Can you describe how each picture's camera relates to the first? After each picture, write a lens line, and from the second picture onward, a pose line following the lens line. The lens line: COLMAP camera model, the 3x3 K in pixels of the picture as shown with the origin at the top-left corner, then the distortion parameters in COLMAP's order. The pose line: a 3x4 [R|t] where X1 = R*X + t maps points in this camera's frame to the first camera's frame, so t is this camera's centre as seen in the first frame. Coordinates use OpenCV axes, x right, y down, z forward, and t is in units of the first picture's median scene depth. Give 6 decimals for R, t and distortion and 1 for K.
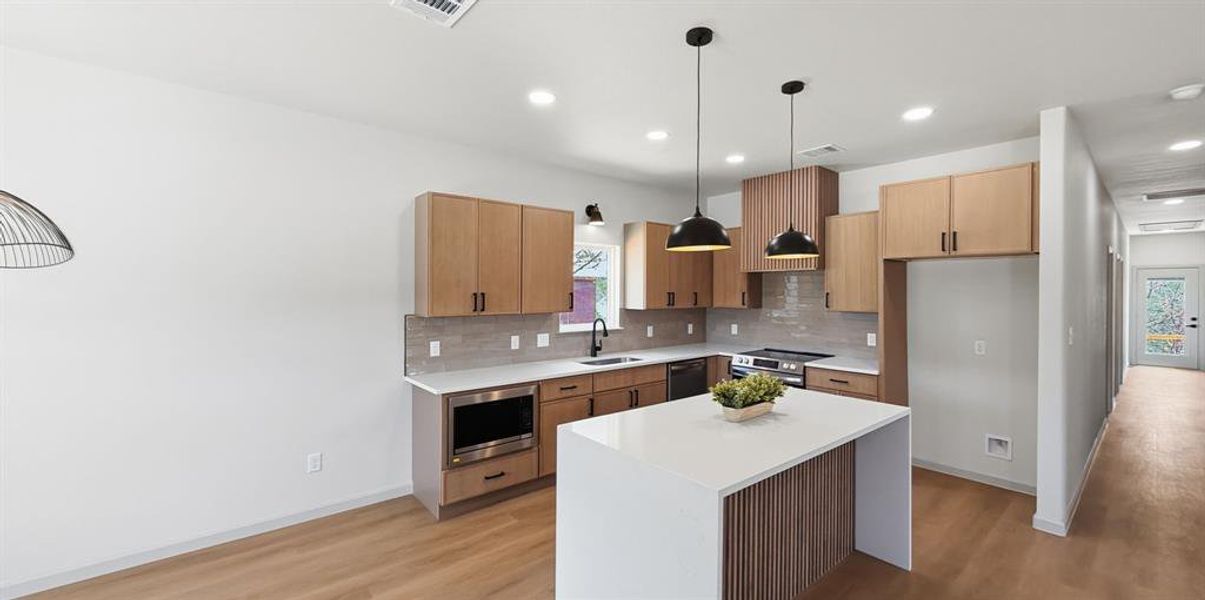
lens RADIAL K [[470.0, 0, 602.1], [0, 470.0, 285.6], [0, 0, 1]] dist [-0.000973, 0.000163]
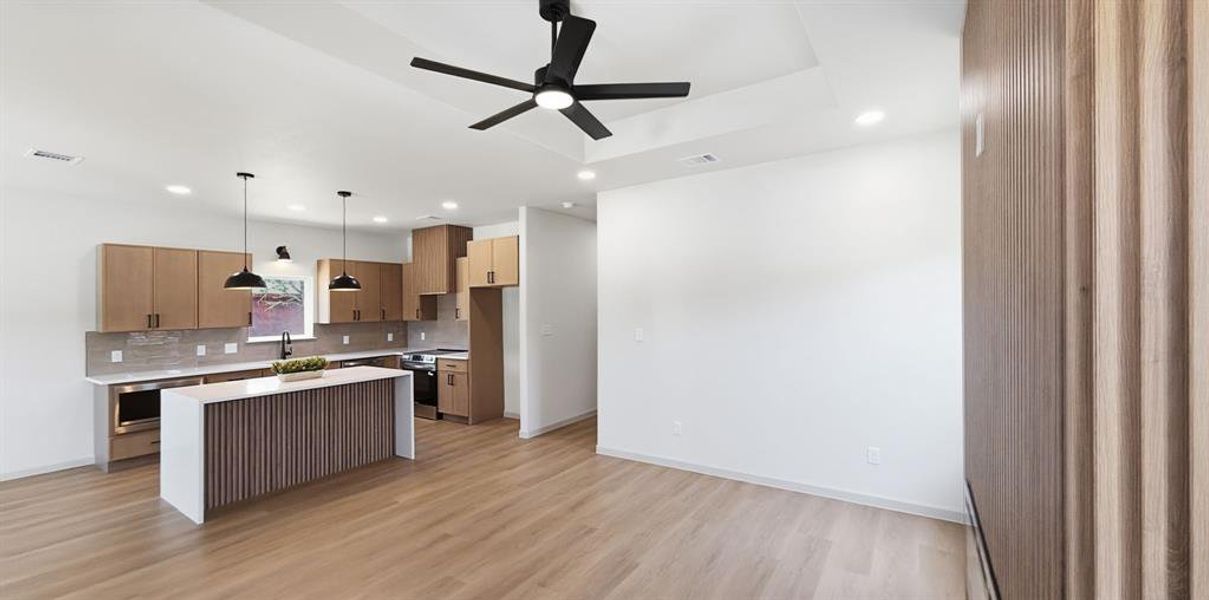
lens RADIAL K [[479.3, 0, 609.5], [0, 479.3, 300.1], [0, 0, 1]] dist [0.000190, 0.000194]
pose [[0.957347, -0.015680, 0.288513, 0.559678], [0.016021, 0.999871, 0.001178, -0.006278], [-0.288495, 0.003494, 0.957475, -0.674944]]
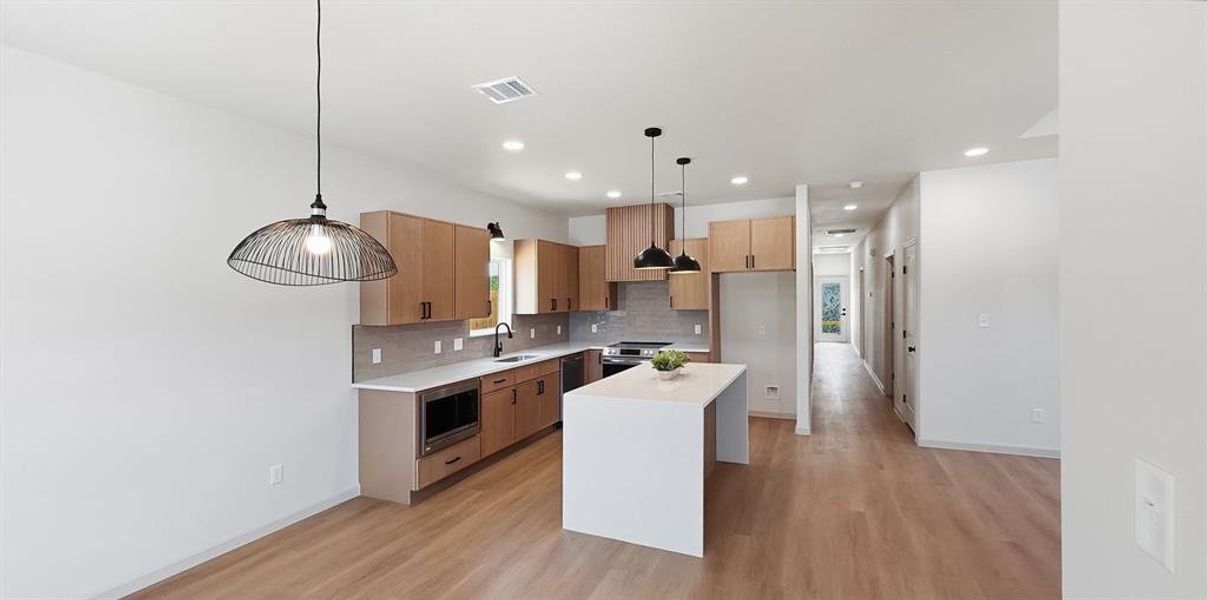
lens RADIAL K [[485.8, 0, 608.3], [0, 485.8, 295.4], [0, 0, 1]] dist [-0.001133, -0.000031]
pose [[0.894848, -0.018171, 0.446001, -0.344347], [0.016489, 0.999835, 0.007650, -0.002020], [-0.446067, 0.000508, 0.895000, -0.196759]]
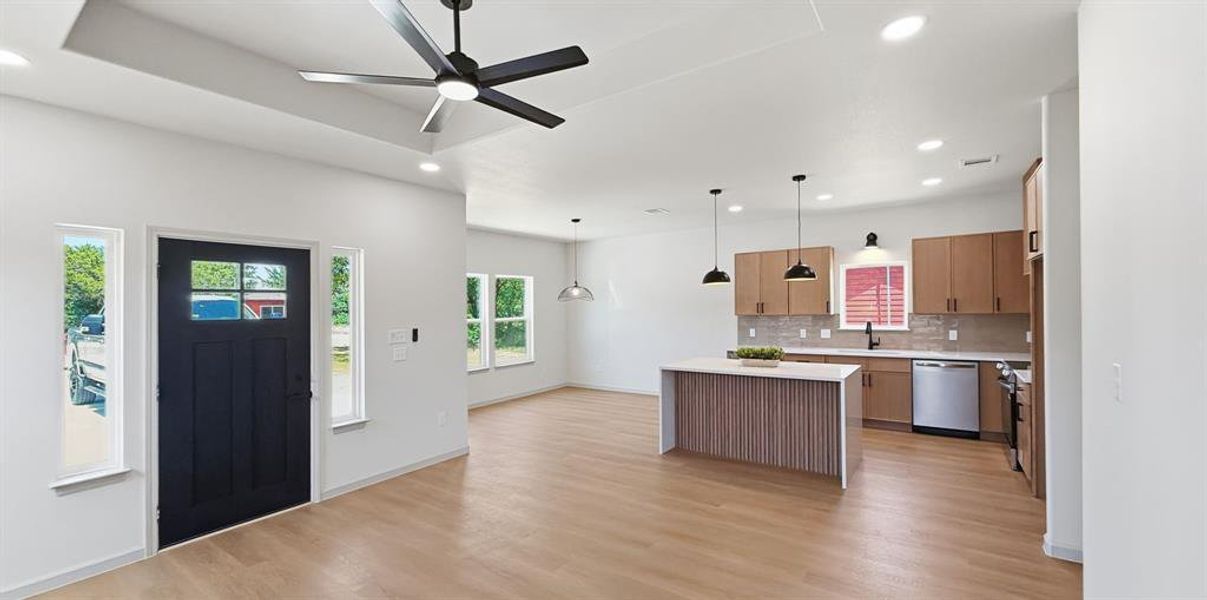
lens RADIAL K [[485.8, 0, 608.3], [0, 485.8, 295.4], [0, 0, 1]] dist [-0.001133, -0.000031]
pose [[0.255875, -0.026953, -0.966334, 1.281414], [0.032780, 0.999278, -0.019193, 0.002604], [0.966154, -0.026765, 0.256574, -0.056027]]
